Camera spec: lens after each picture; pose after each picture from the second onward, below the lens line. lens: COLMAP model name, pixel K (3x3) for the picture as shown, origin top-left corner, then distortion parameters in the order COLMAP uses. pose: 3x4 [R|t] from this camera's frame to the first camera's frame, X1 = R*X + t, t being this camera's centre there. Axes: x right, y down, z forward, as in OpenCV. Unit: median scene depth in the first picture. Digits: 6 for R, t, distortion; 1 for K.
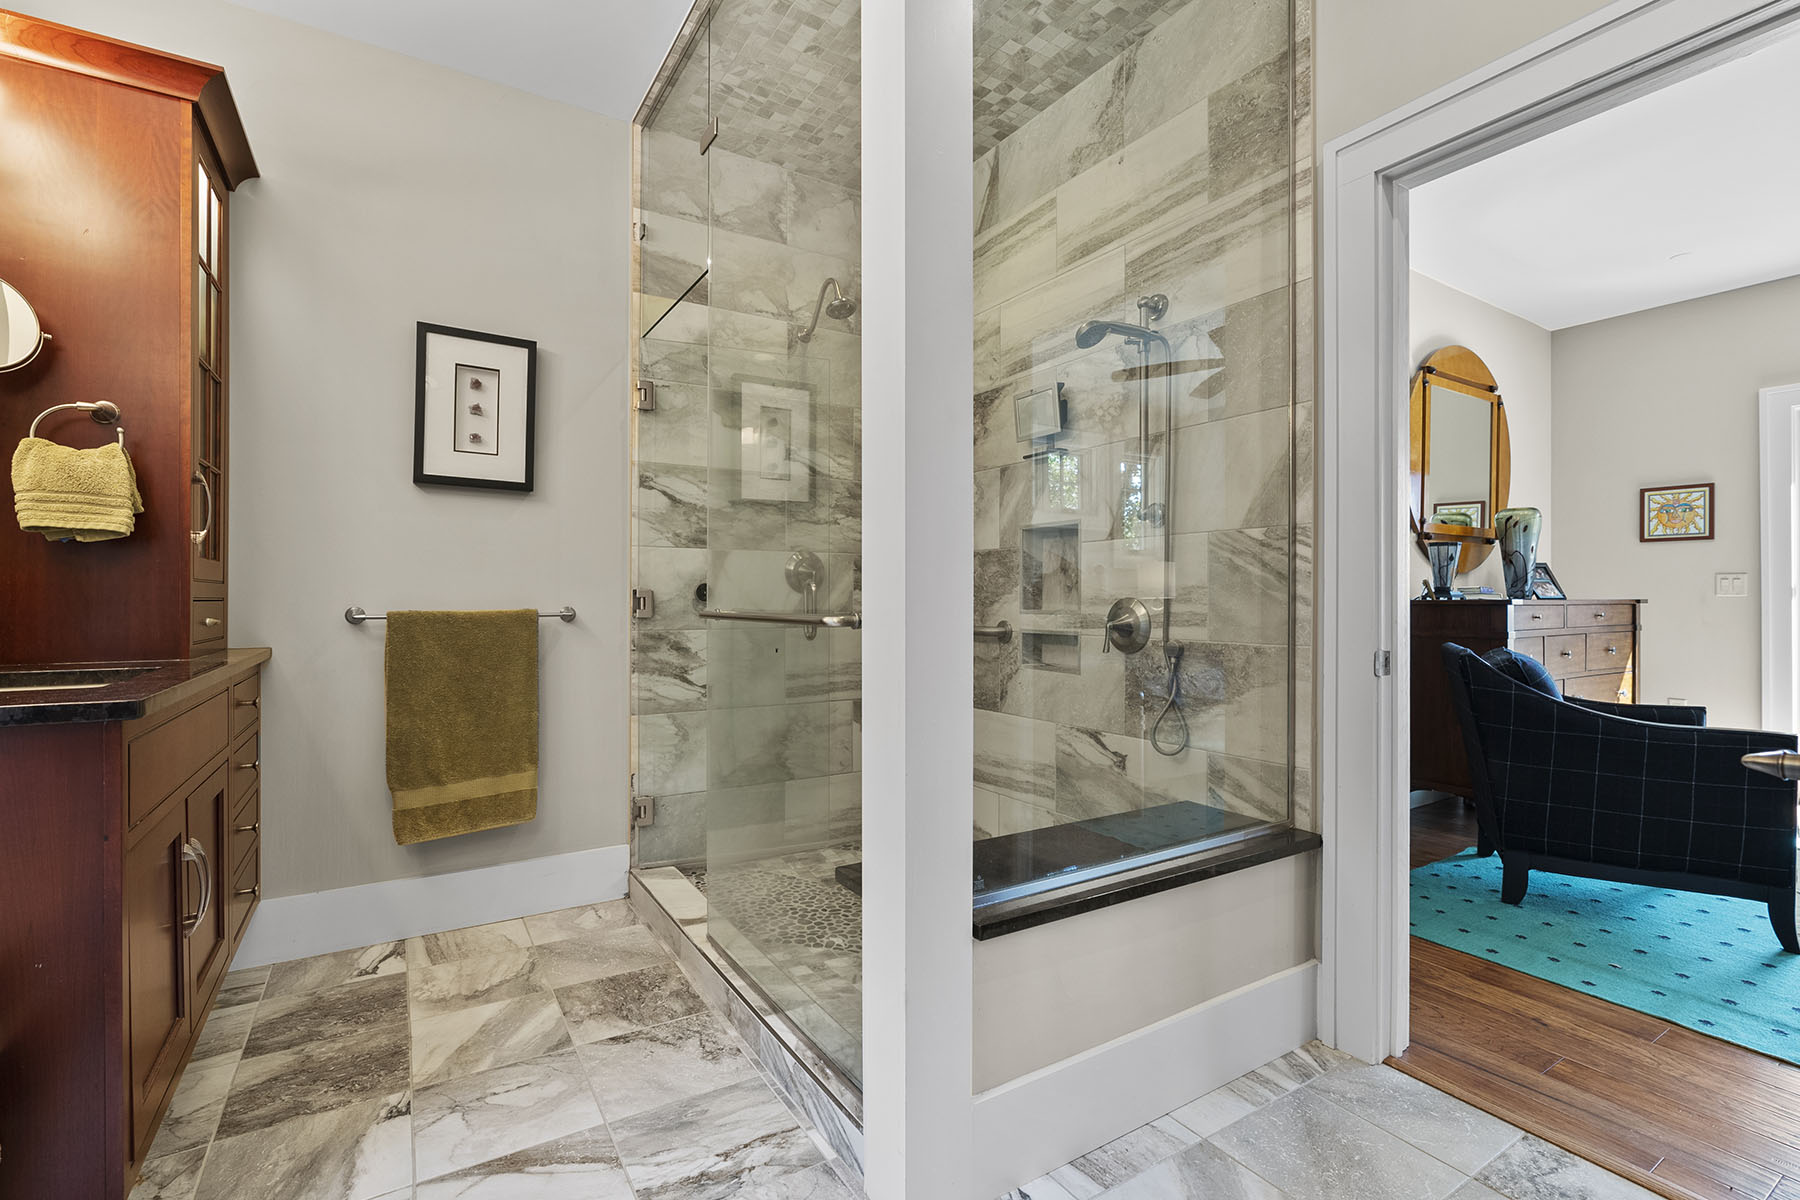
lens RADIAL K [[809.3, 0, 906.8], [0, 809.3, 598.7], [0, 0, 1]] dist [-0.011311, 0.003118]
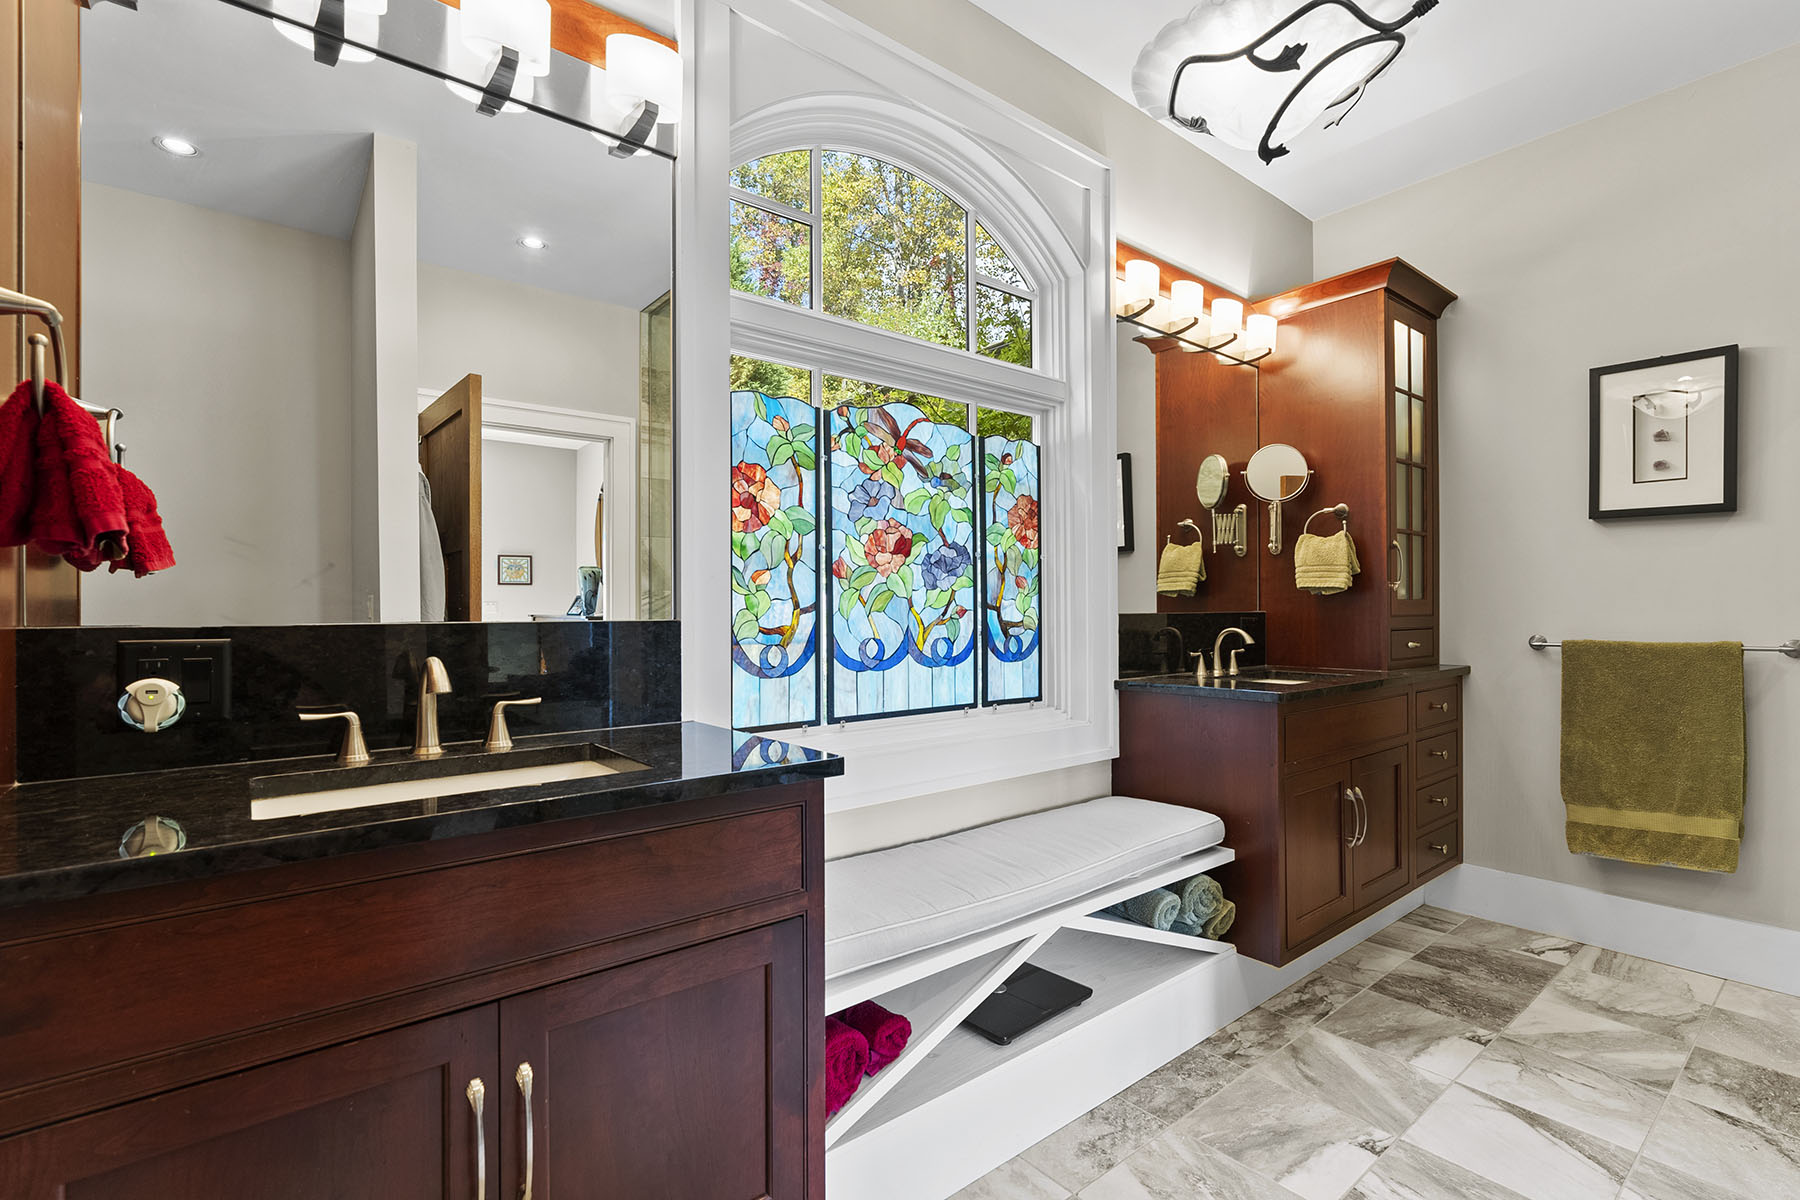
lens RADIAL K [[809.3, 0, 897.3], [0, 809.3, 604.3], [0, 0, 1]] dist [-0.011311, 0.003118]
pose [[0.108753, -0.007498, -0.994041, 0.417154], [0.006888, 0.999953, -0.006789, -0.037440], [0.994045, -0.006109, 0.108799, -0.036755]]
